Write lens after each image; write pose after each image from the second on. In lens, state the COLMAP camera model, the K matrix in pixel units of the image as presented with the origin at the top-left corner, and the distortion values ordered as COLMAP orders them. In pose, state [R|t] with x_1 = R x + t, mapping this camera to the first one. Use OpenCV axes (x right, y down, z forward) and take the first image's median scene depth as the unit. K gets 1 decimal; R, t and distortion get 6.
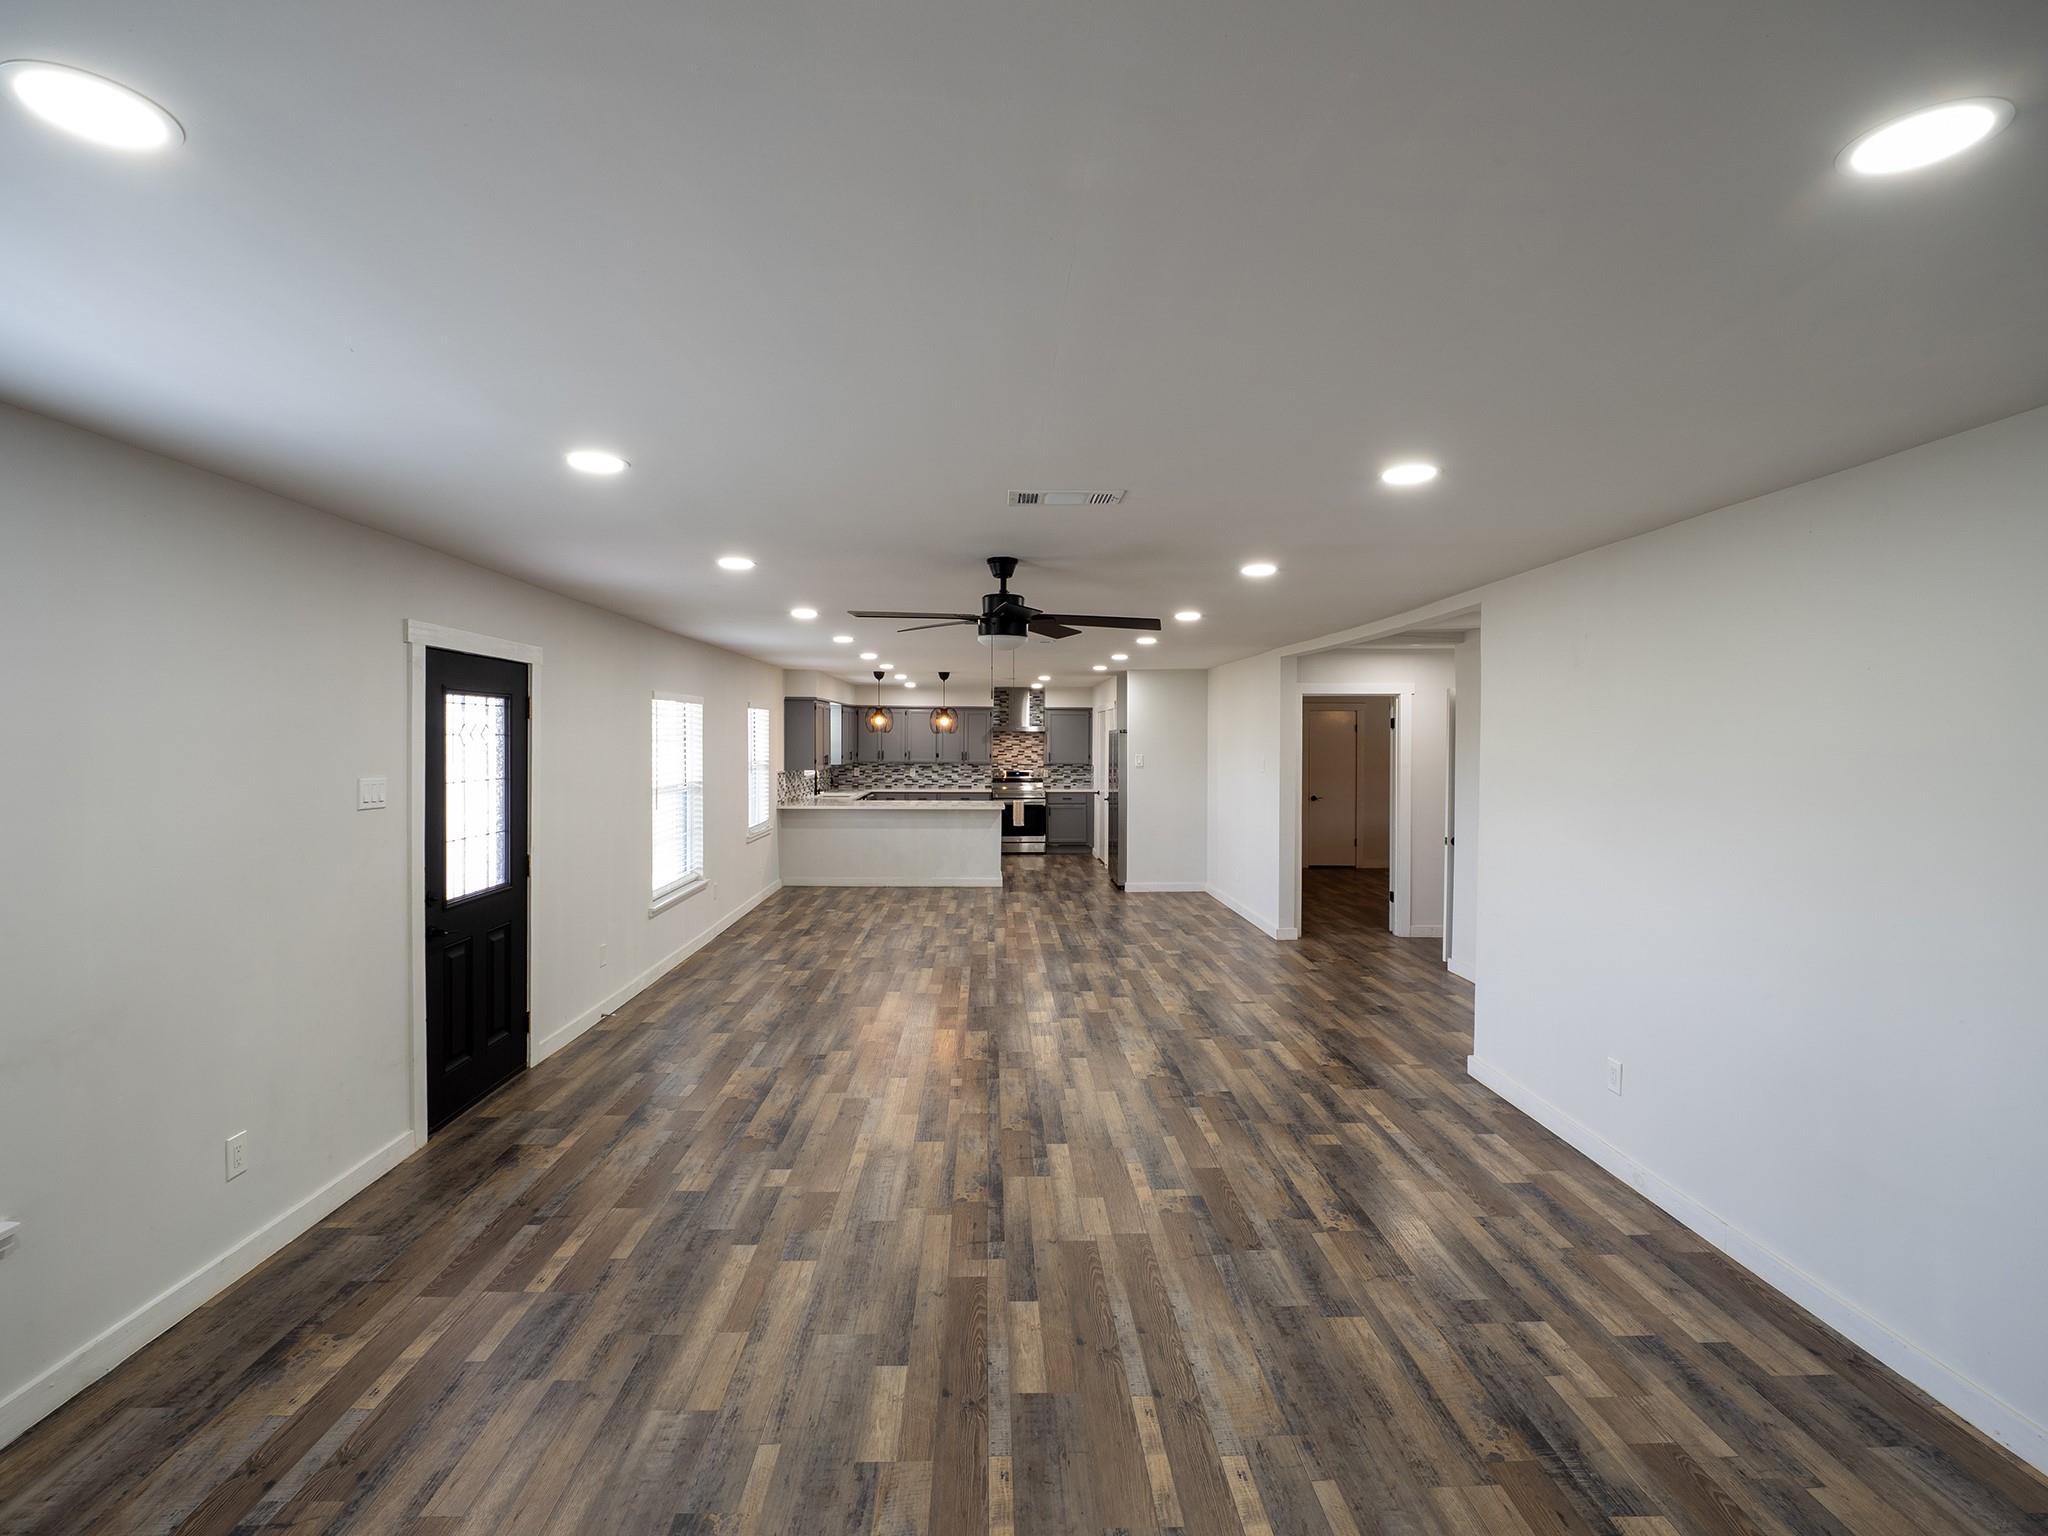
lens RADIAL K [[975.8, 0, 1014.5], [0, 975.8, 758.5], [0, 0, 1]] dist [-0.005783, -0.004509]
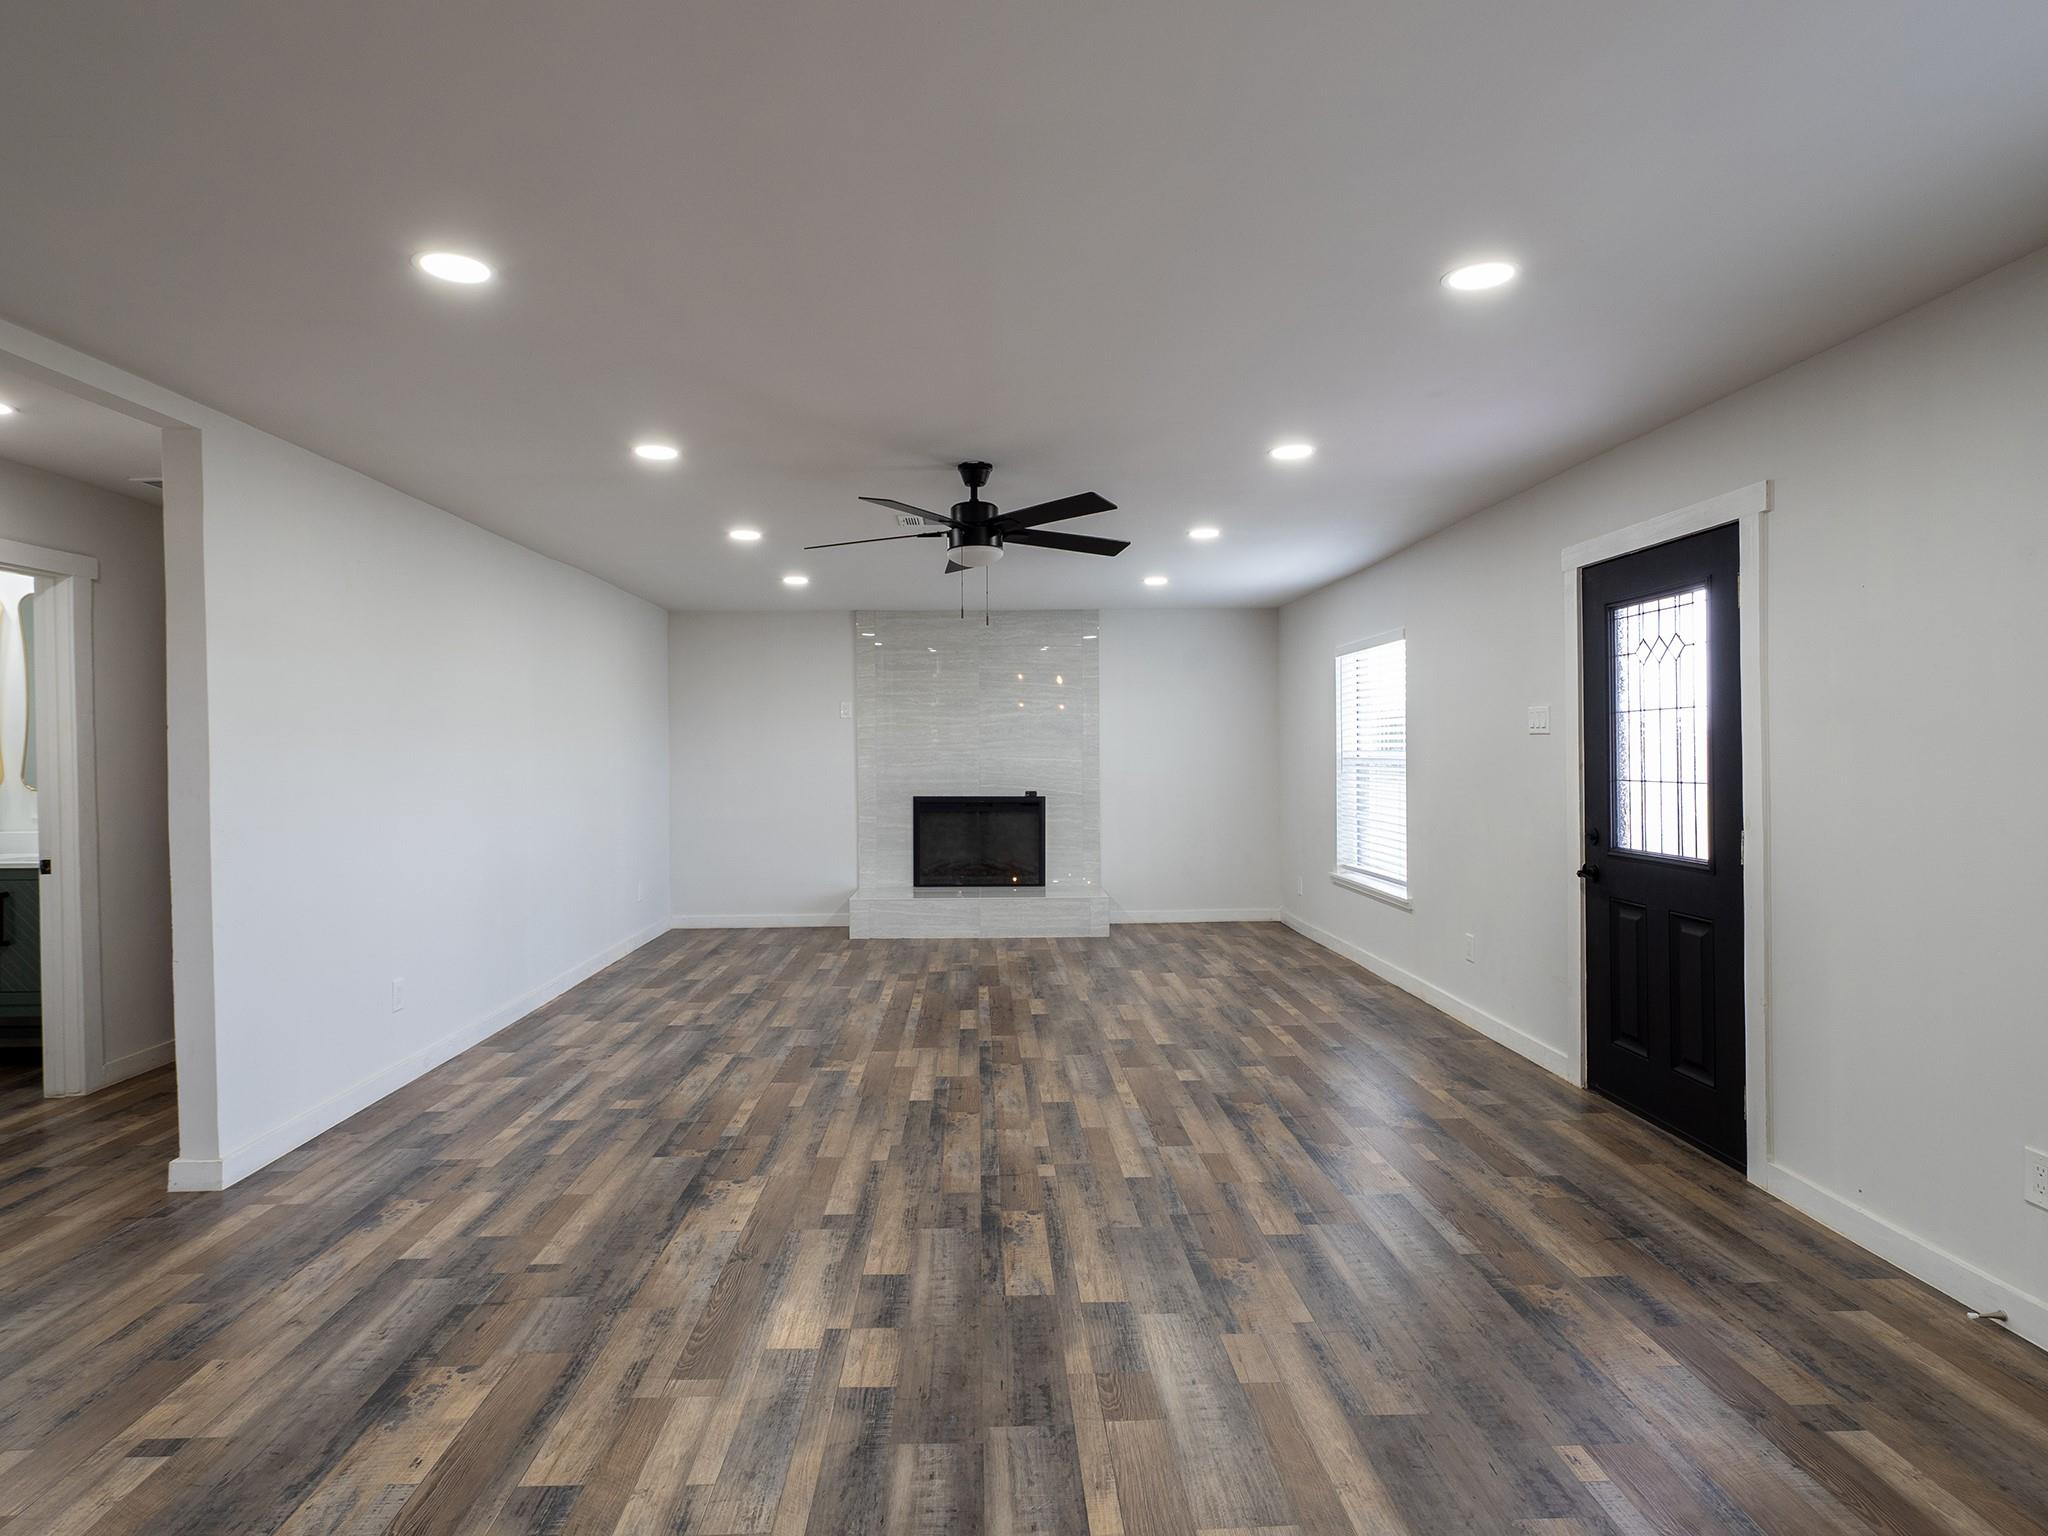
lens RADIAL K [[1114.1, 0, 1020.5], [0, 1114.1, 760.5], [0, 0, 1]] dist [-0.000215, -0.000080]
pose [[-0.999909, 0.005302, -0.012436, -0.016297], [0.004977, 0.999648, 0.026063, 0.016626], [0.012570, 0.025999, -0.999583, 0.826765]]
